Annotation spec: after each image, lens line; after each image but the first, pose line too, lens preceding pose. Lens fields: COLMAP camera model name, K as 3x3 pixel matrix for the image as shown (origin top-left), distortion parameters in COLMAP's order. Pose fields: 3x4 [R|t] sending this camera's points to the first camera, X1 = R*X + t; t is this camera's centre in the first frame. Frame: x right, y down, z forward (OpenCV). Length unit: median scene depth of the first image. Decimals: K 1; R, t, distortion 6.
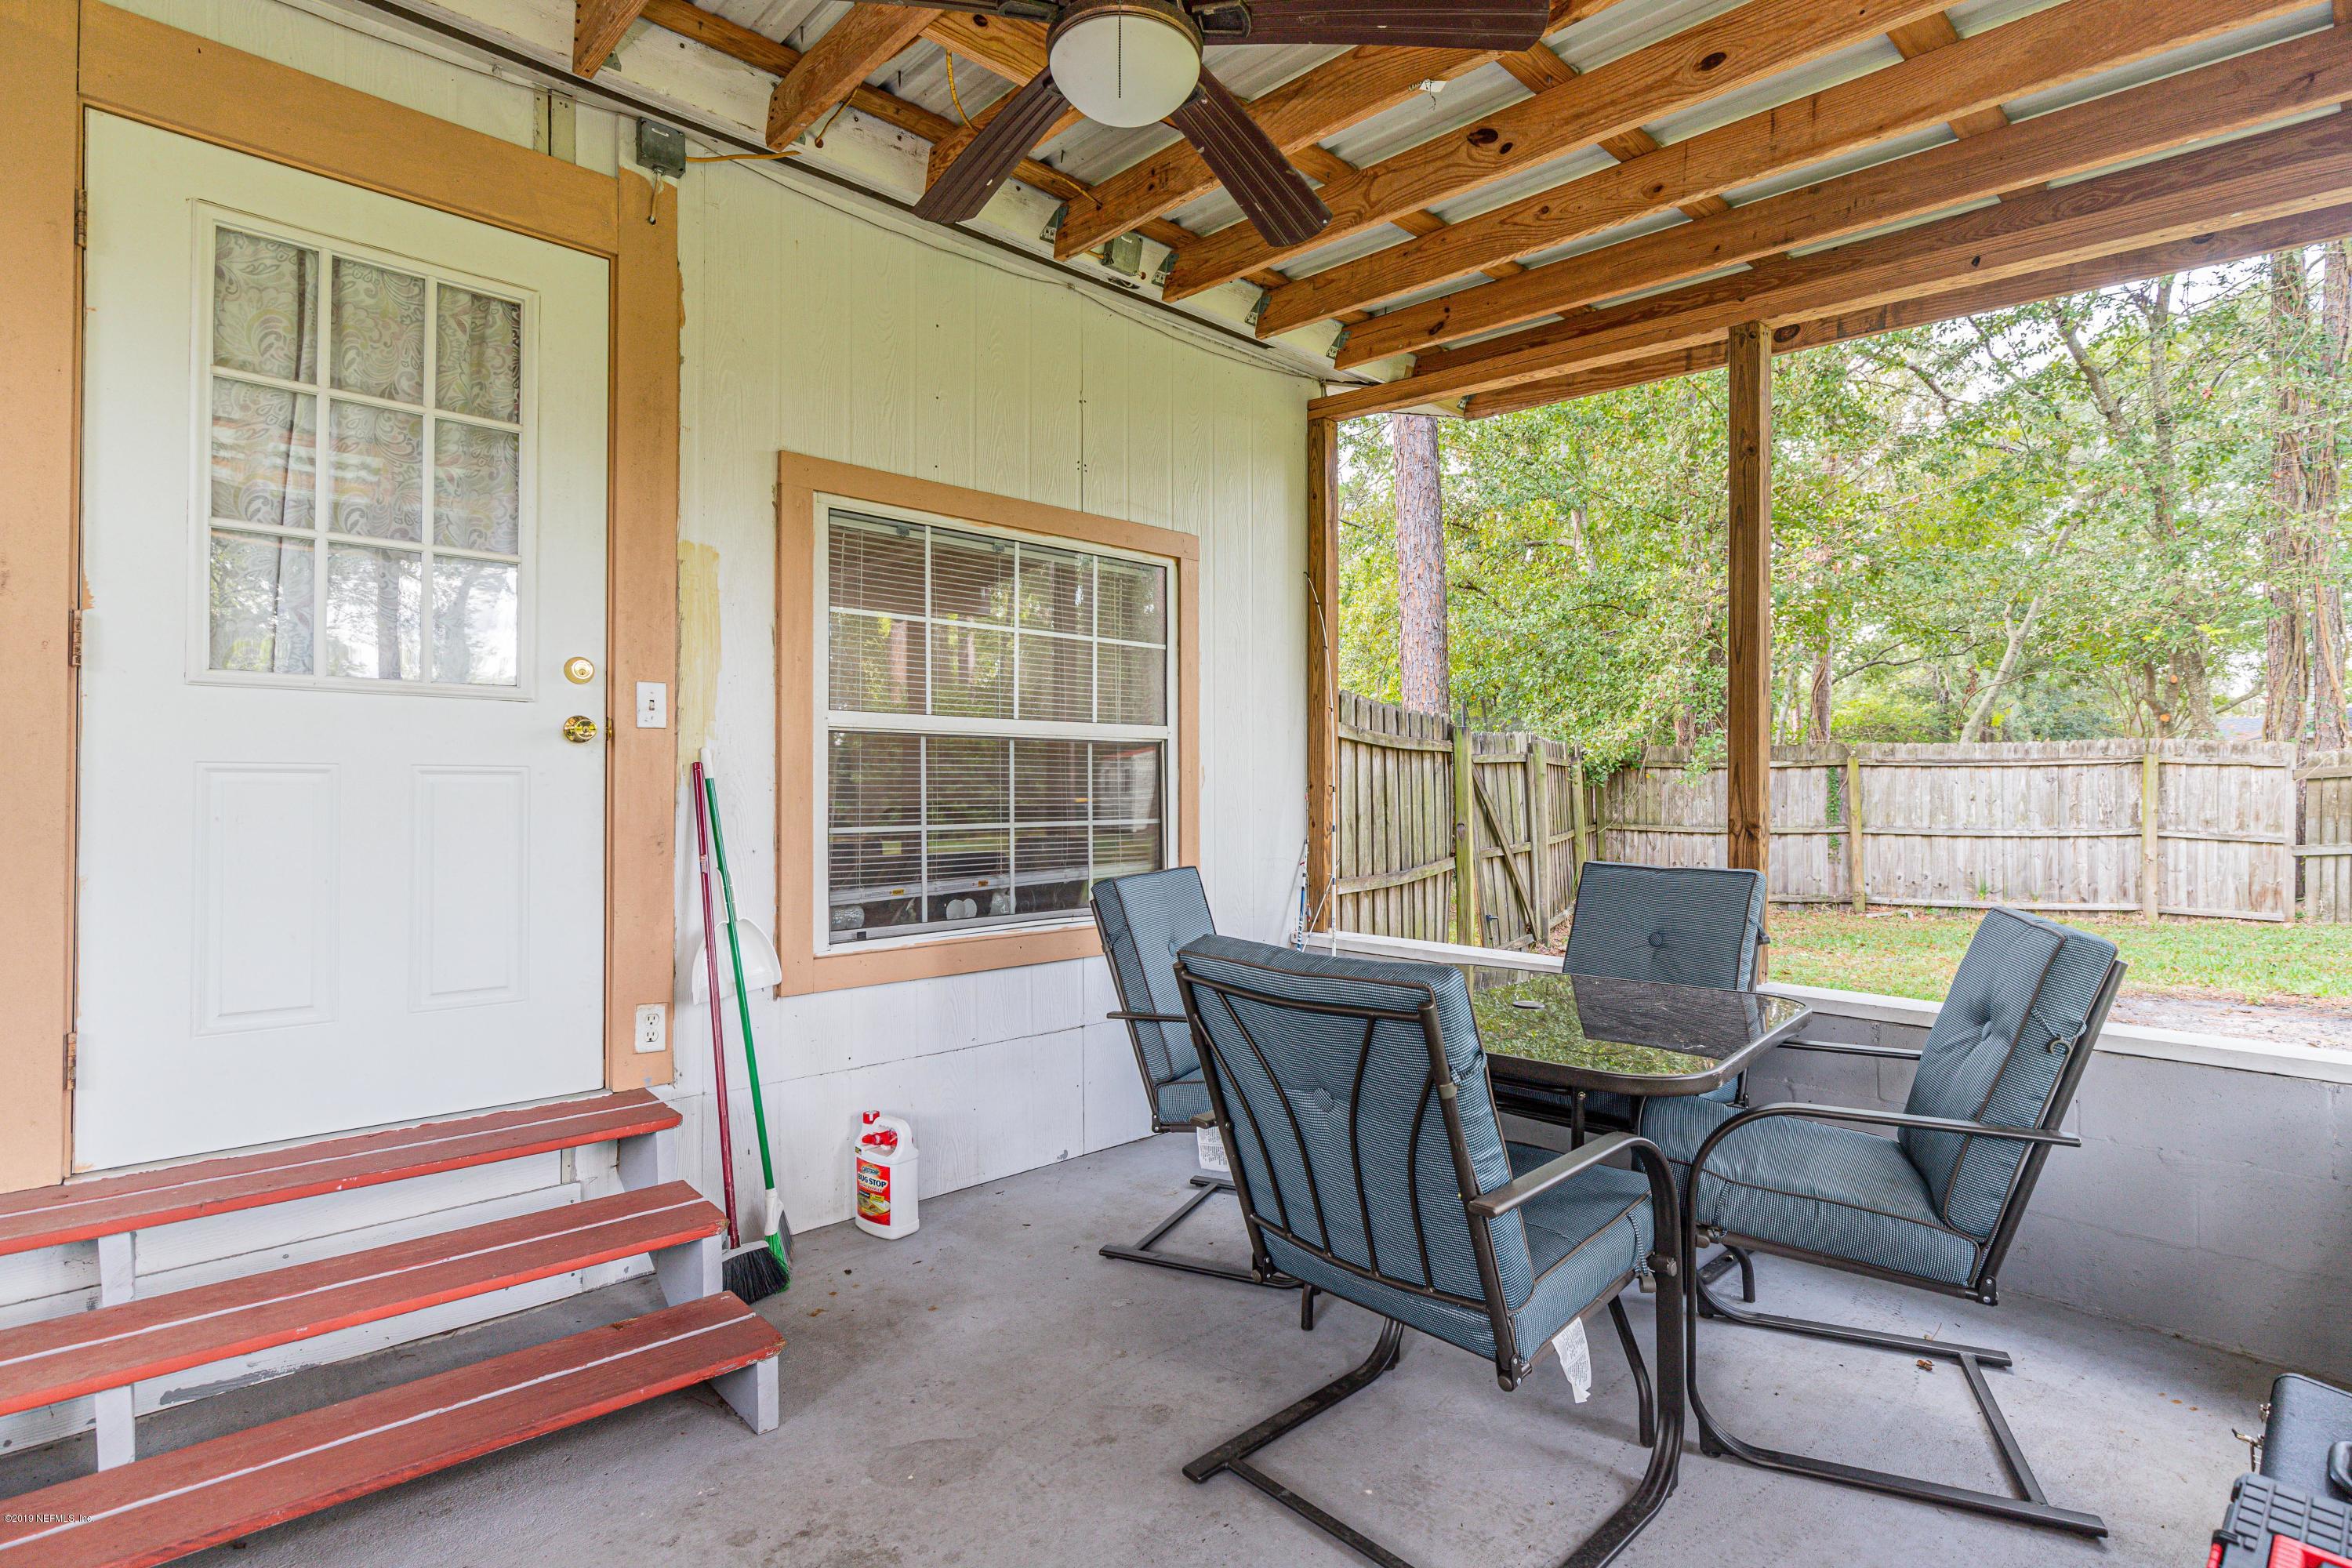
lens RADIAL K [[1111.0, 0, 1190.9], [0, 1111.0, 779.8], [0, 0, 1]] dist [0.002565, -0.002359]
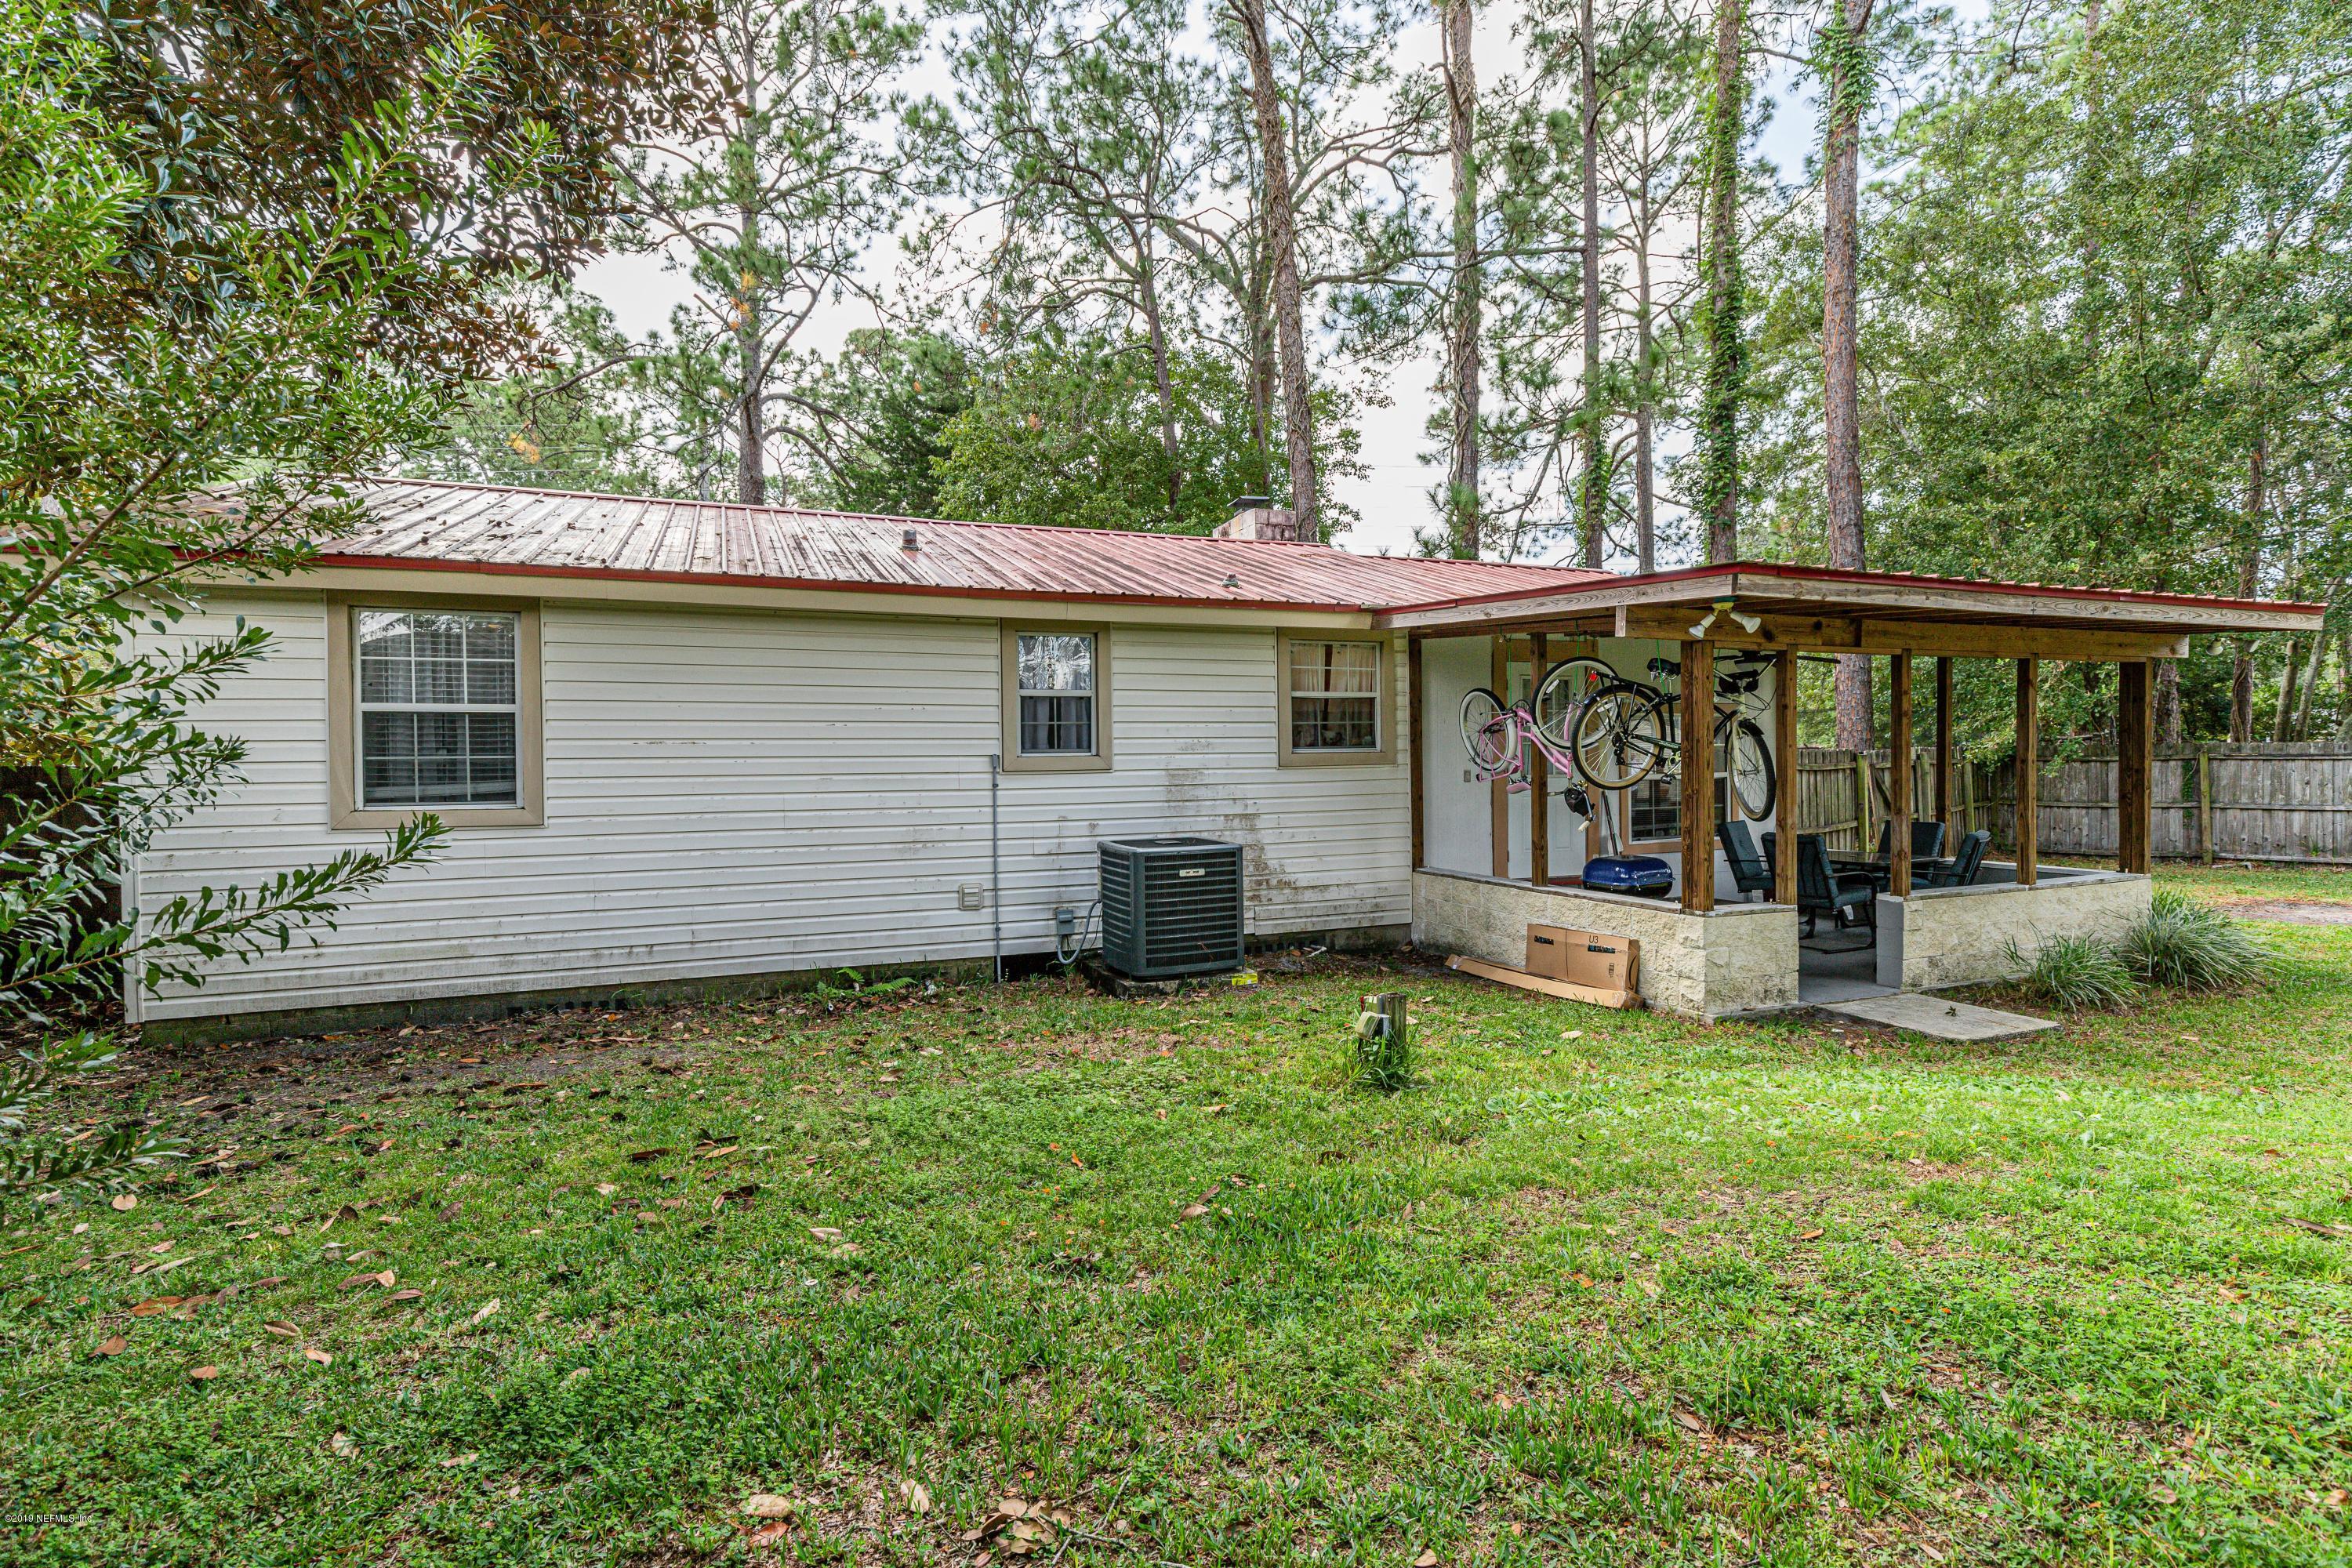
lens RADIAL K [[1111.0, 0, 1185.2], [0, 1111.0, 778.8], [0, 0, 1]] dist [0.002565, -0.002359]
pose [[0.937085, -0.005117, -0.349063, -0.120798], [0.015317, 0.999532, 0.026469, -0.047008], [0.348764, -0.030150, 0.936726, -0.792911]]
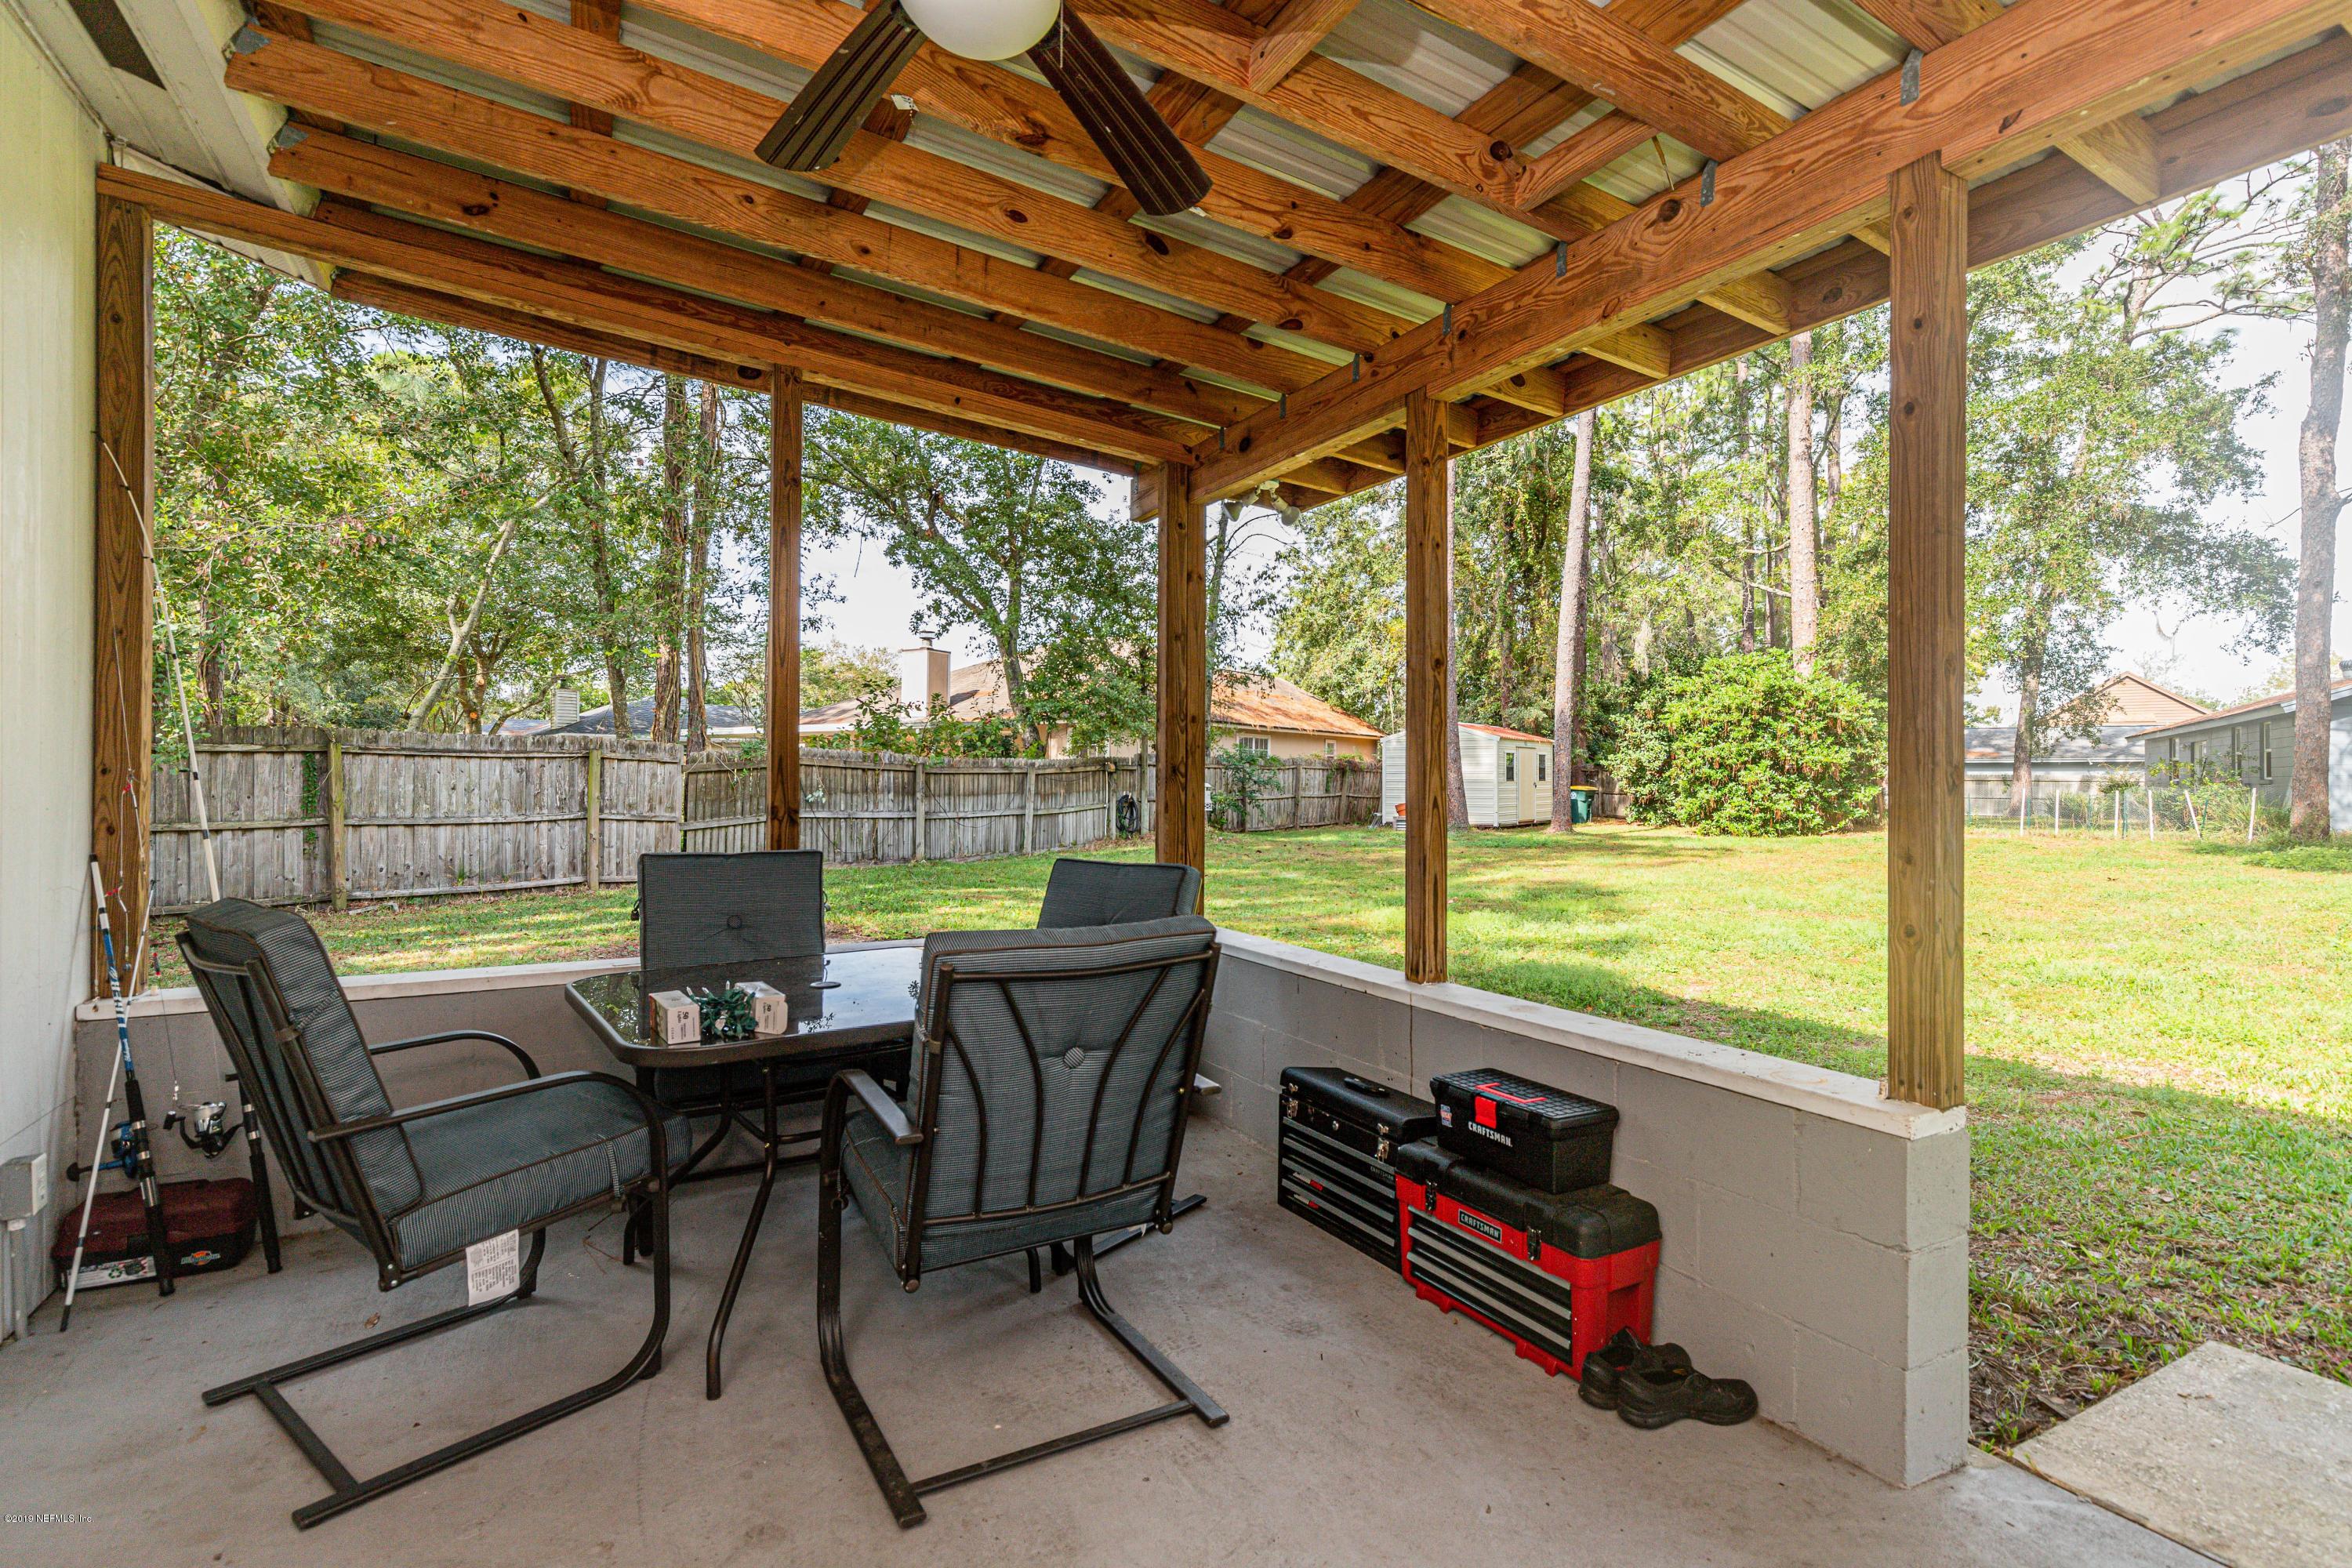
lens RADIAL K [[1111.0, 0, 1187.7], [0, 1111.0, 781.3], [0, 0, 1]] dist [0.002565, -0.002359]
pose [[0.244647, 0.002606, 0.969609, -0.134090], [-0.013285, 0.999912, 0.000665, 0.001319], [-0.969521, -0.013044, 0.244660, 0.089912]]
